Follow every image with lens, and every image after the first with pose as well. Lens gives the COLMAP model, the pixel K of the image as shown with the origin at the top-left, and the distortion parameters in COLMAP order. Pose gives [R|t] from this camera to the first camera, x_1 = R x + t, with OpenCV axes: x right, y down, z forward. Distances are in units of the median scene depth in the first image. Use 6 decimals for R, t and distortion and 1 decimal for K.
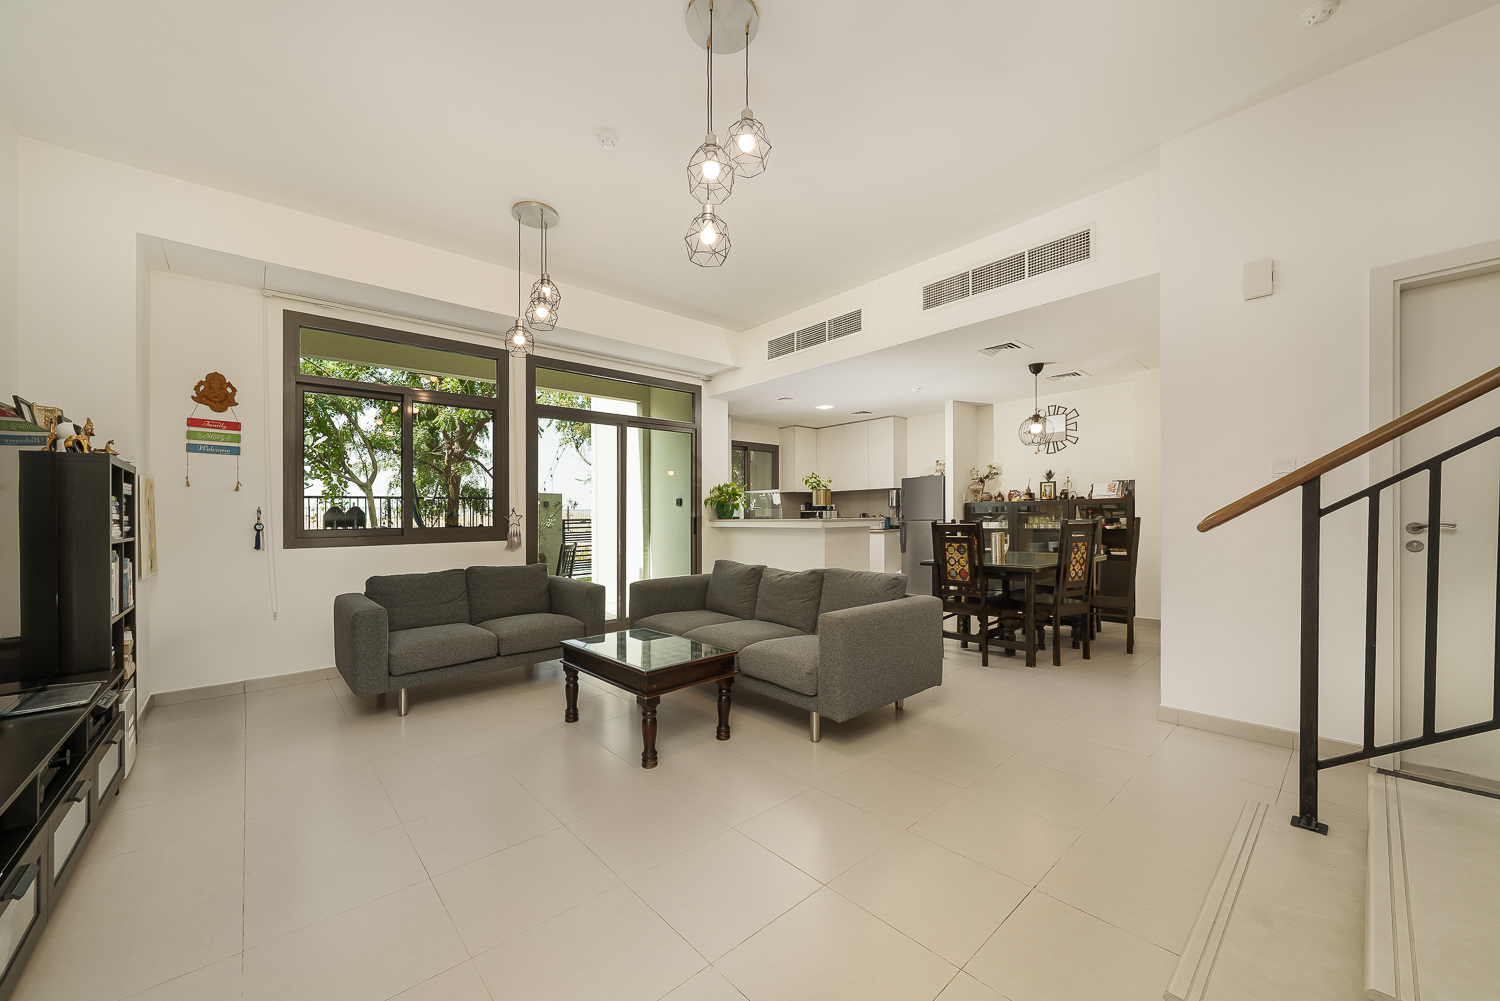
lens RADIAL K [[558.5, 0, 758.9], [0, 558.5, 516.1], [0, 0, 1]] dist [0.002479, 0.000080]
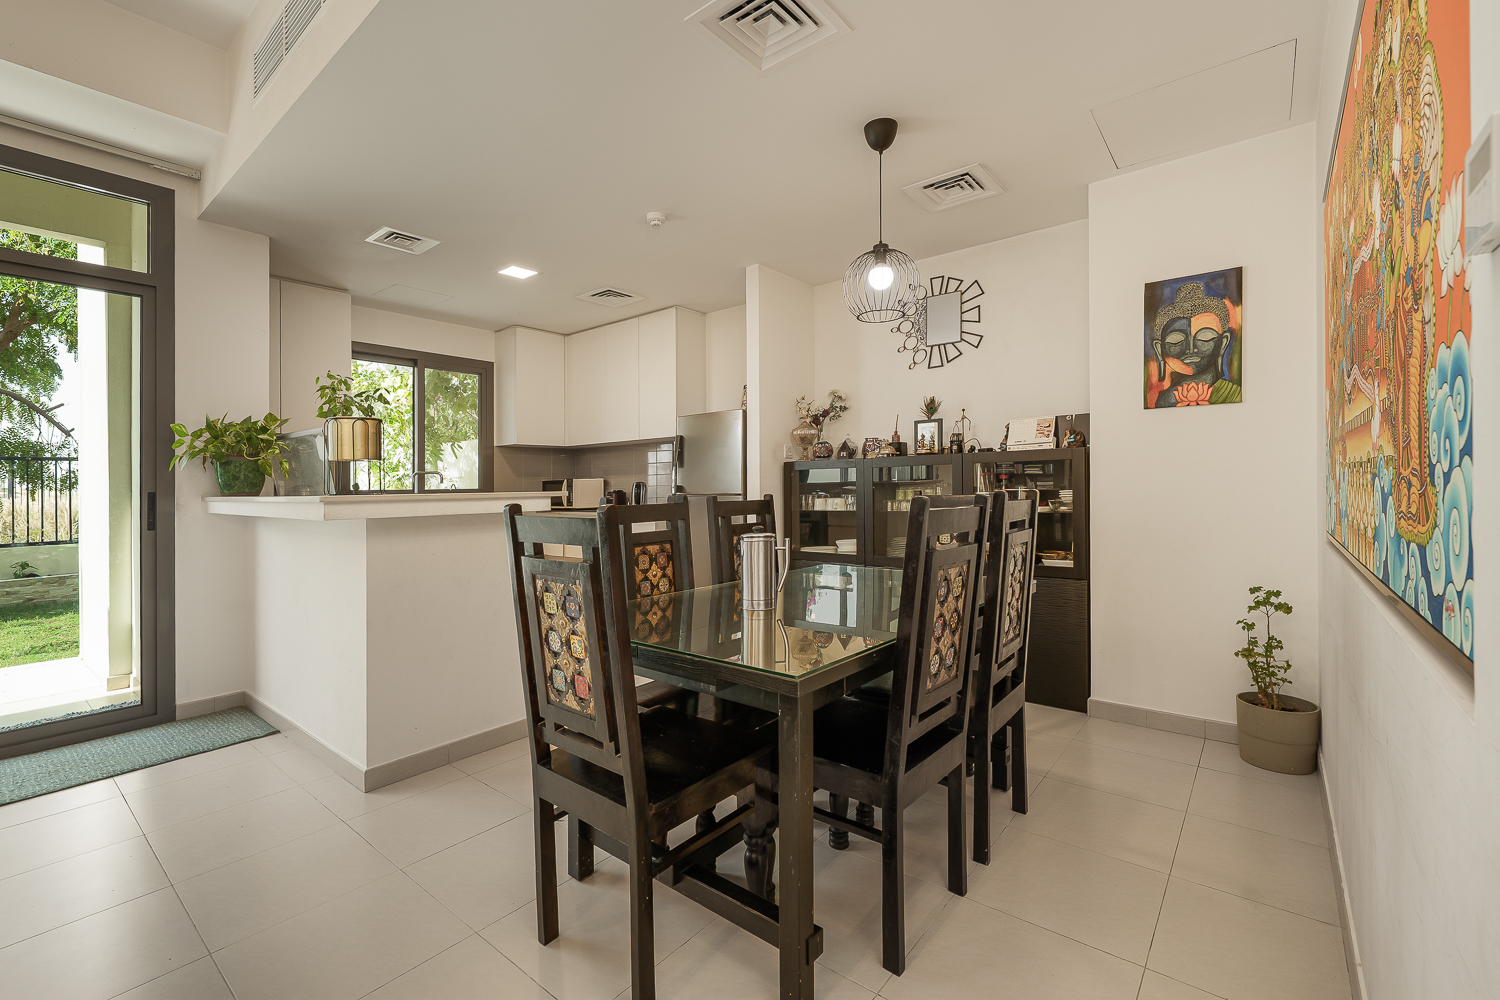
lens RADIAL K [[643.5, 0, 755.3], [0, 643.5, 486.7], [0, 0, 1]] dist [-0.002674, 0.000365]
pose [[0.988079, -0.002588, 0.153927, 0.282480], [0.002824, 0.999995, -0.001317, 0.000617], [-0.153923, 0.001736, 0.988081, 0.462225]]
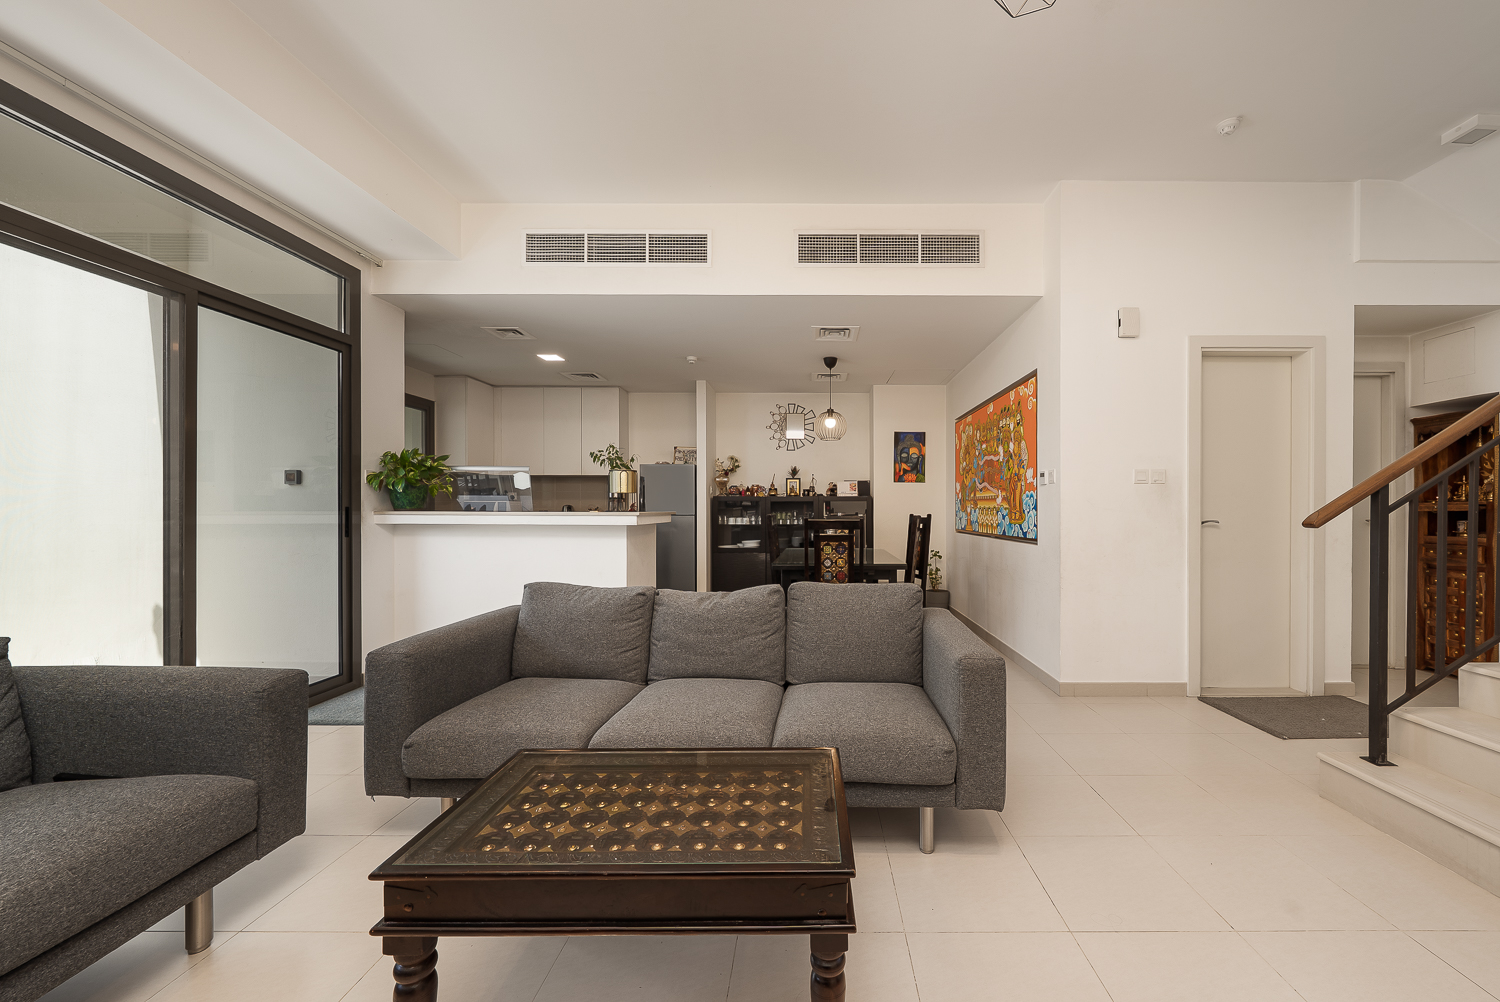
lens RADIAL K [[558.5, 0, 807.4], [0, 558.5, 517.3], [0, 0, 1]] dist [0.002479, 0.000080]
pose [[0.675461, 0.004908, 0.737380, -0.224738], [-0.012704, 0.999907, 0.004982, 0.004525], [-0.737286, -0.012732, 0.675460, 0.310693]]
